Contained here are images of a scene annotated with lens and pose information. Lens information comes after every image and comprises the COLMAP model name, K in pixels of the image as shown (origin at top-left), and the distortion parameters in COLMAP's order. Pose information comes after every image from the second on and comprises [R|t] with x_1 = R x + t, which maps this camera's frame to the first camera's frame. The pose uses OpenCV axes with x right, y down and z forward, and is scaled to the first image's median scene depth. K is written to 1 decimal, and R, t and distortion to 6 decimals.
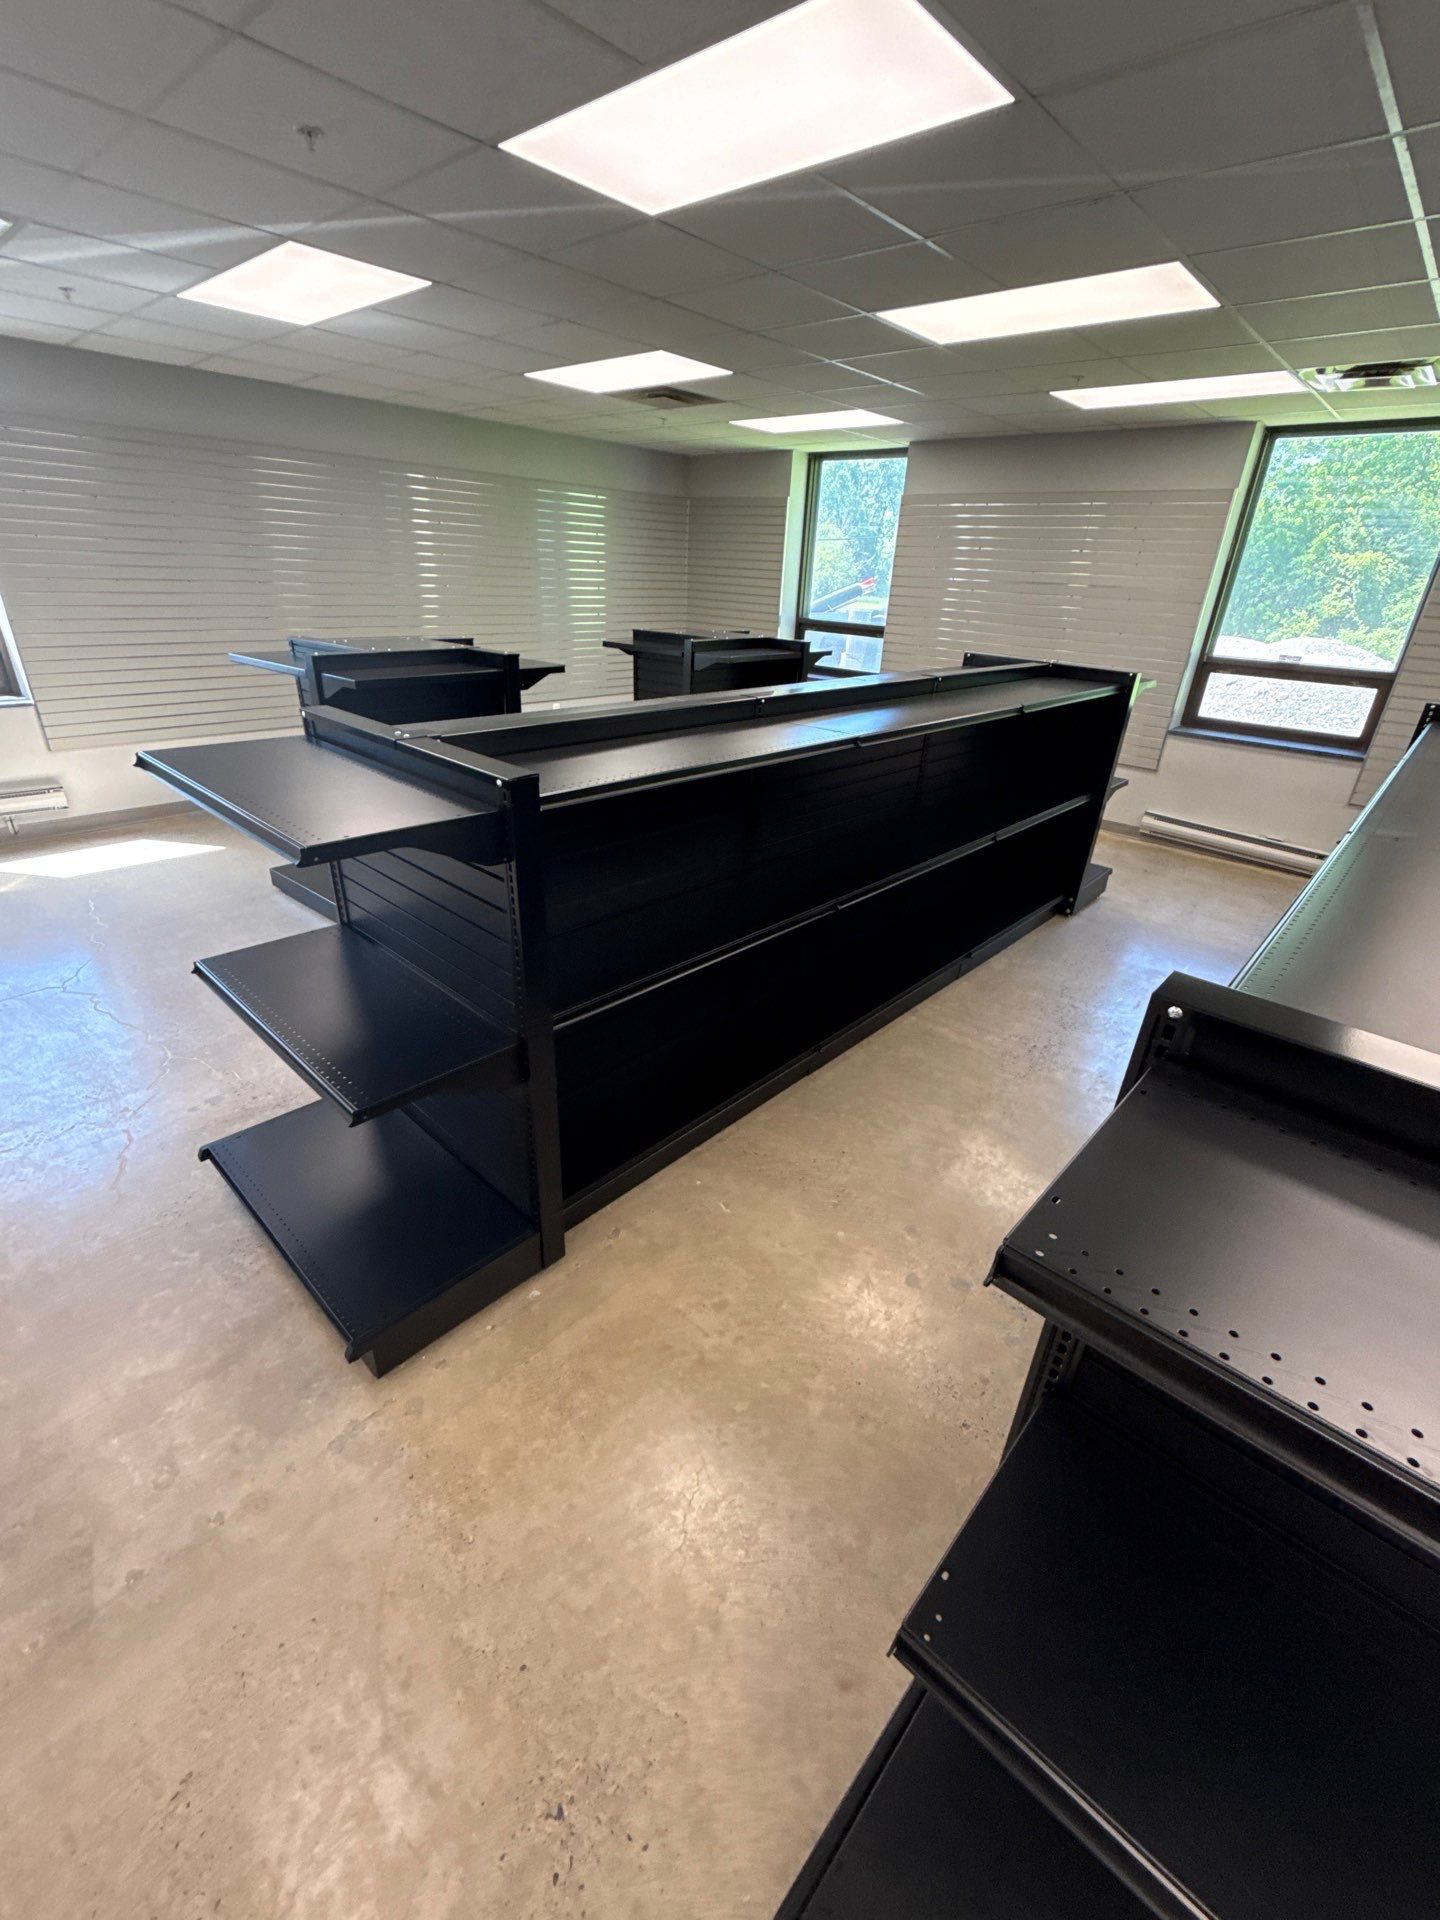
lens RADIAL K [[810.0, 0, 720.0], [0, 810.0, 960.0], [0, 0, 1]] dist [0.000331, -0.000010]
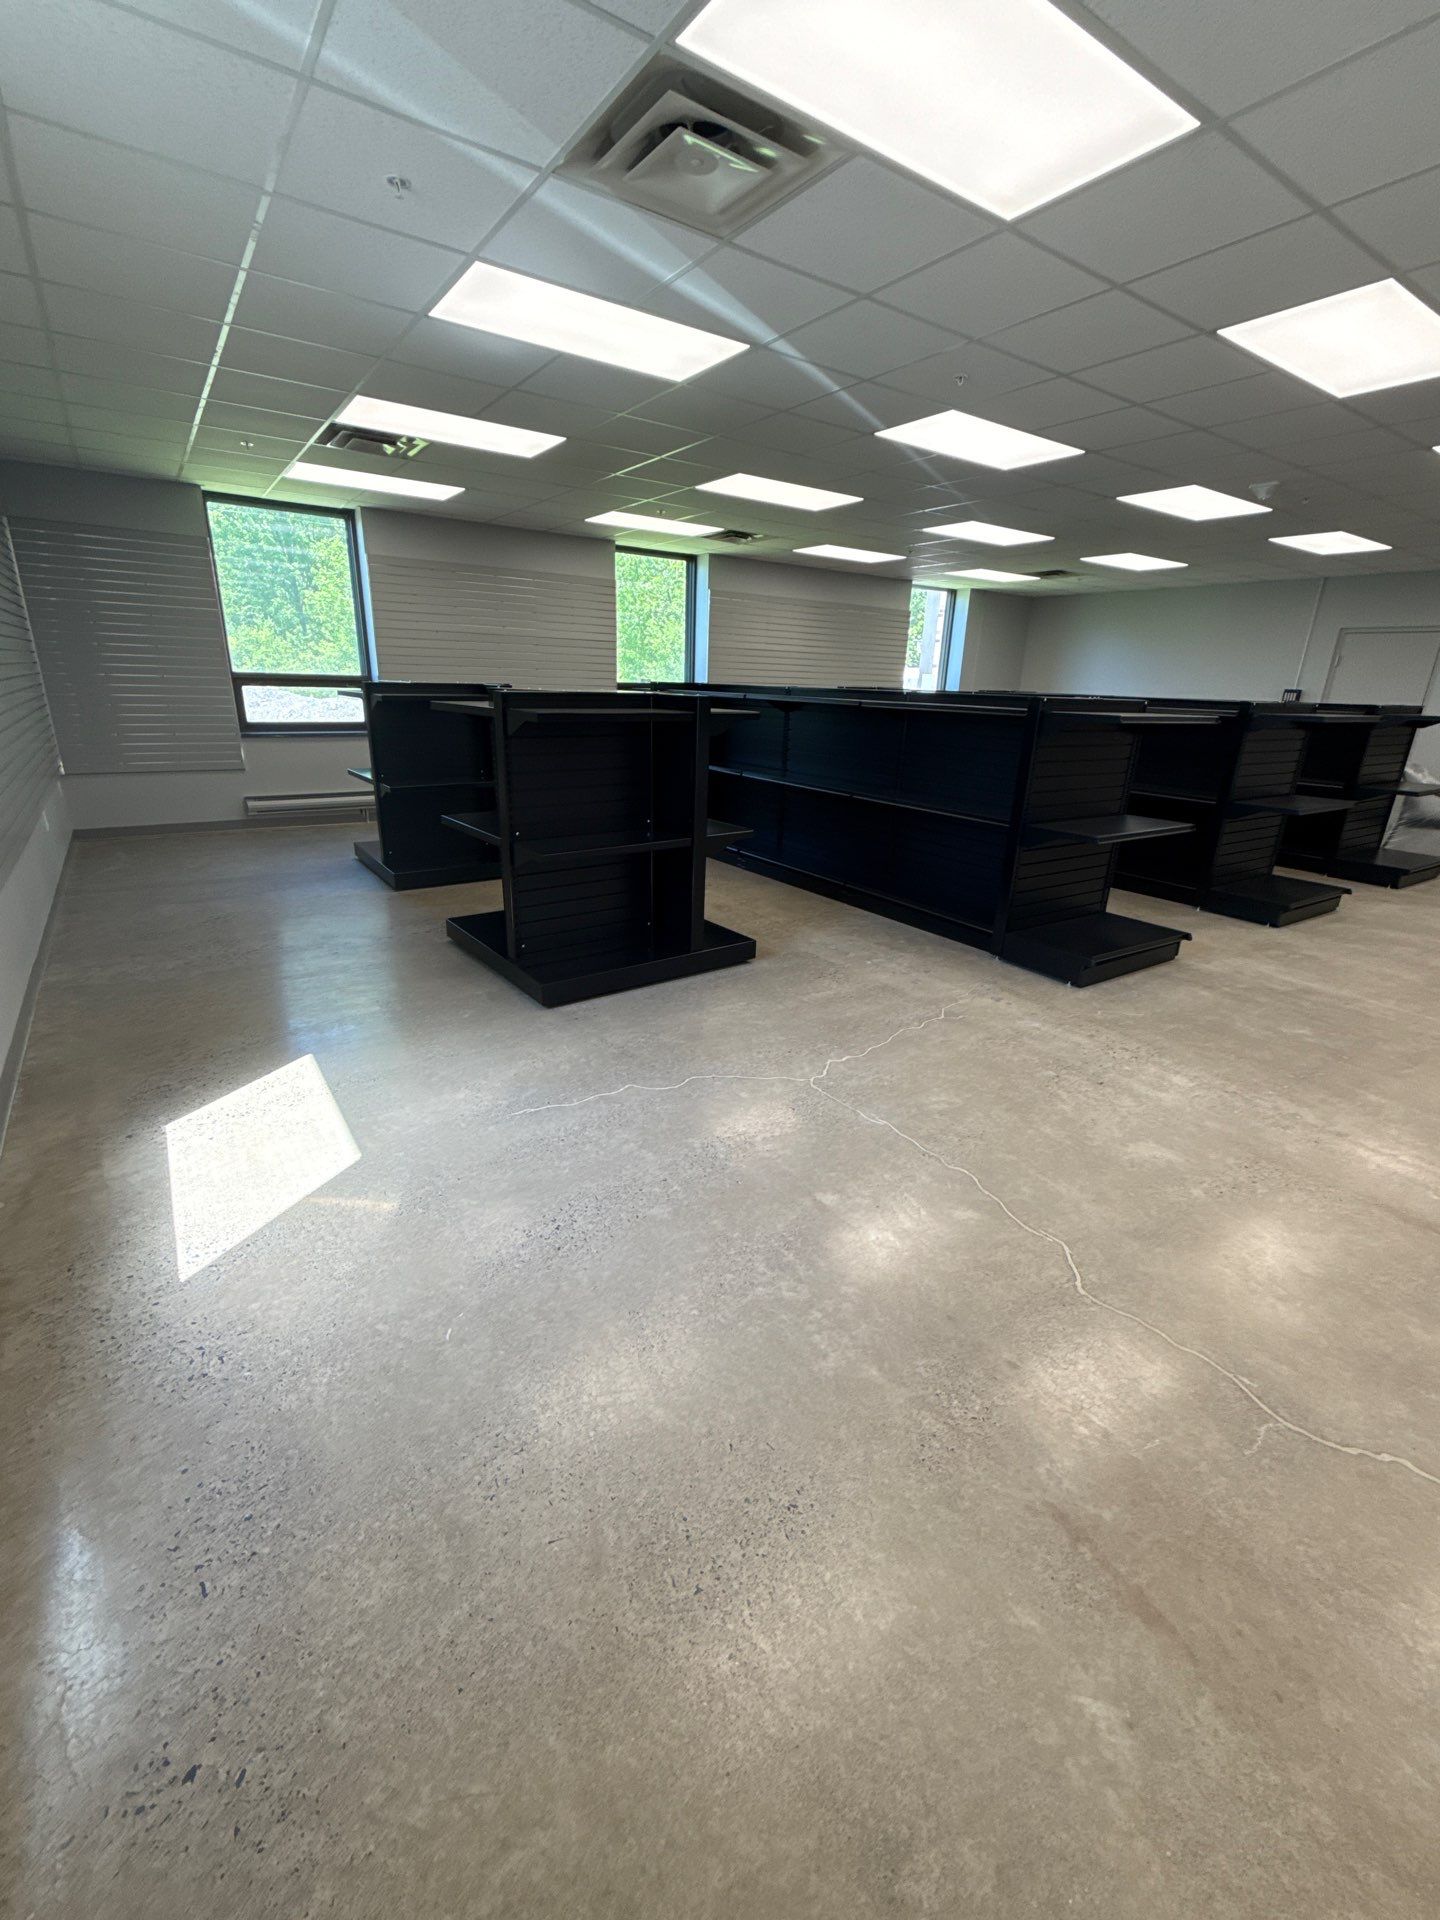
lens RADIAL K [[810.0, 0, 720.0], [0, 810.0, 960.0], [0, 0, 1]] dist [0.000331, -0.000010]
pose [[0.224341, -0.355453, 0.907372, -1.913067], [0.409713, 0.879219, 0.243125, -0.400364], [-0.884198, 0.317219, 0.342879, 0.908247]]
